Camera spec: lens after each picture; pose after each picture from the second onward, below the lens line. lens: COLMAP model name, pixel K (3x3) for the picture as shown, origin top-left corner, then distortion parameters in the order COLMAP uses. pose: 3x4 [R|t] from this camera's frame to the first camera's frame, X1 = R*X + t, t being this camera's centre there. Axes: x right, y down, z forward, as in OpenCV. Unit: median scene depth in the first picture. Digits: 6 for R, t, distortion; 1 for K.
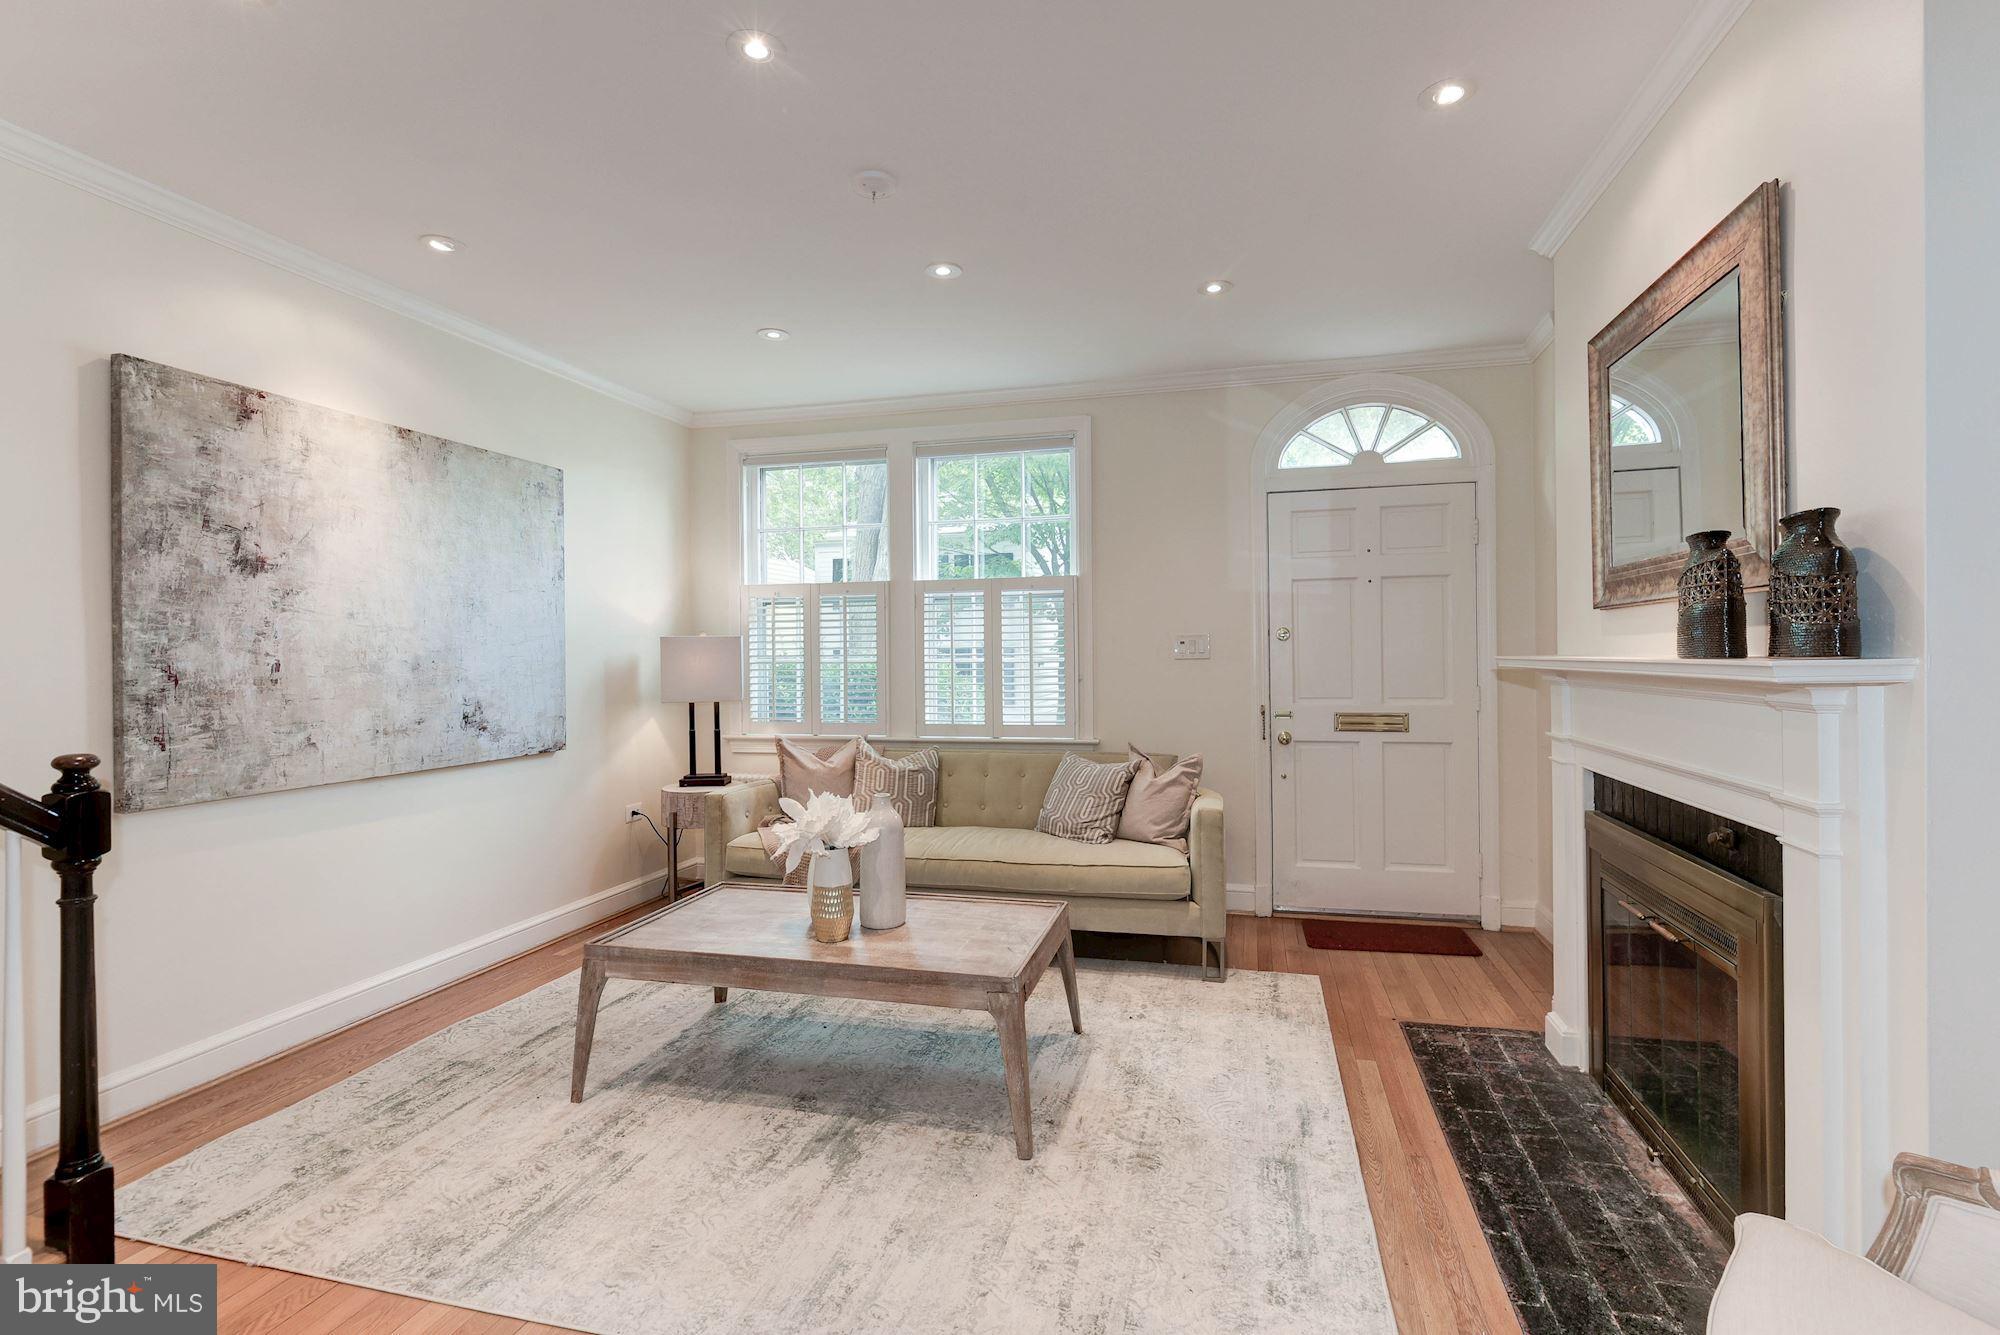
lens RADIAL K [[955.2, 0, 994.1], [0, 955.2, 653.9], [0, 0, 1]] dist [-0.024296, -0.001239]
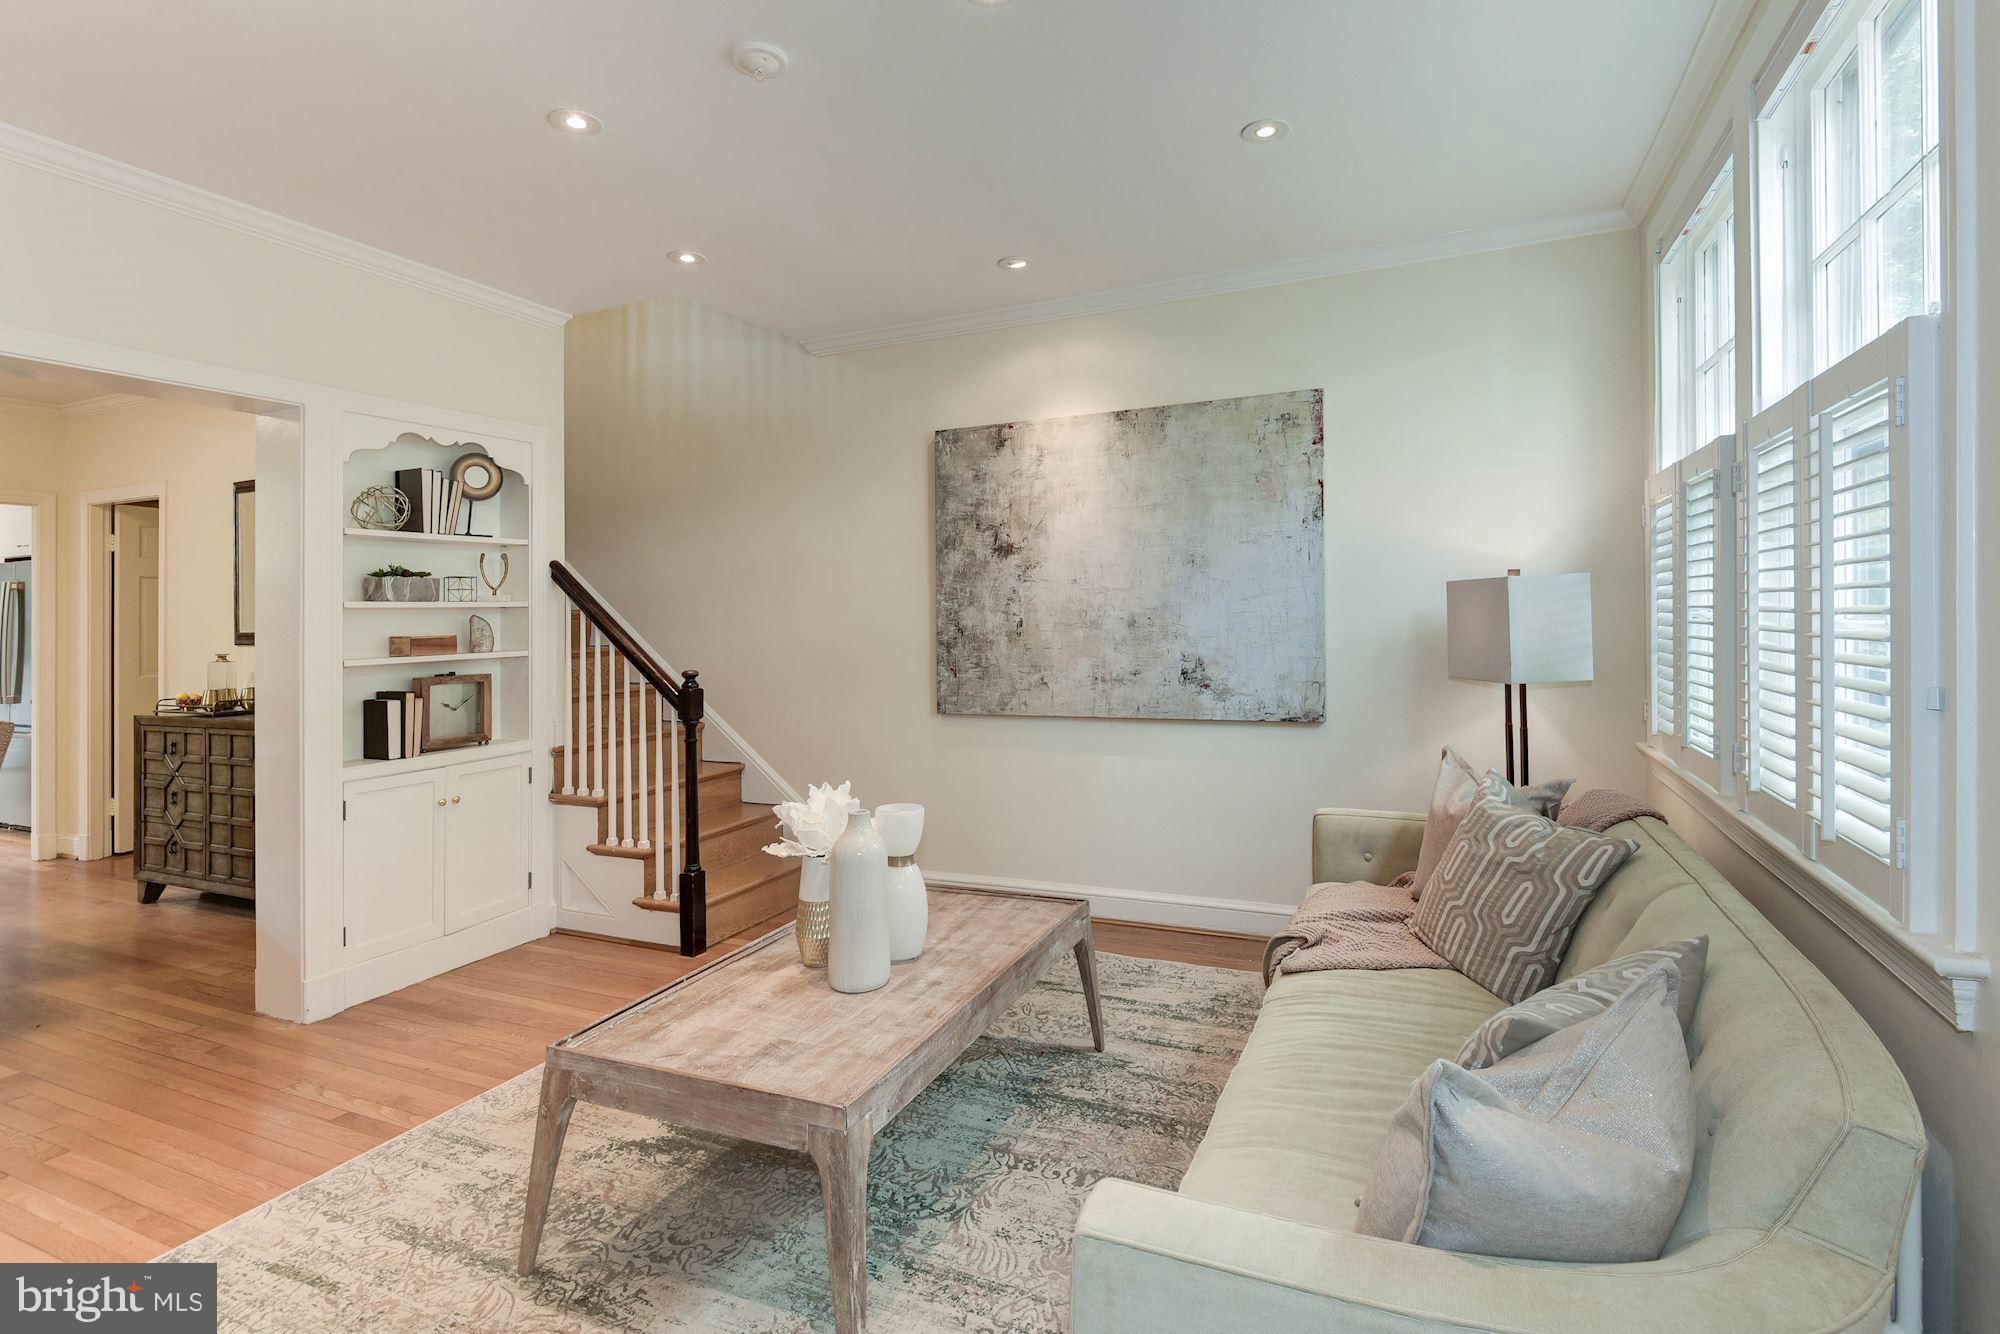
lens RADIAL K [[955.2, 0, 1018.6], [0, 955.2, 591.0], [0, 0, 1]] dist [-0.024296, -0.001239]
pose [[-0.166691, -0.012081, -0.985935, 0.573424], [0.023142, 0.999602, -0.016161, -0.010202], [0.985738, -0.025510, -0.166345, 1.192104]]
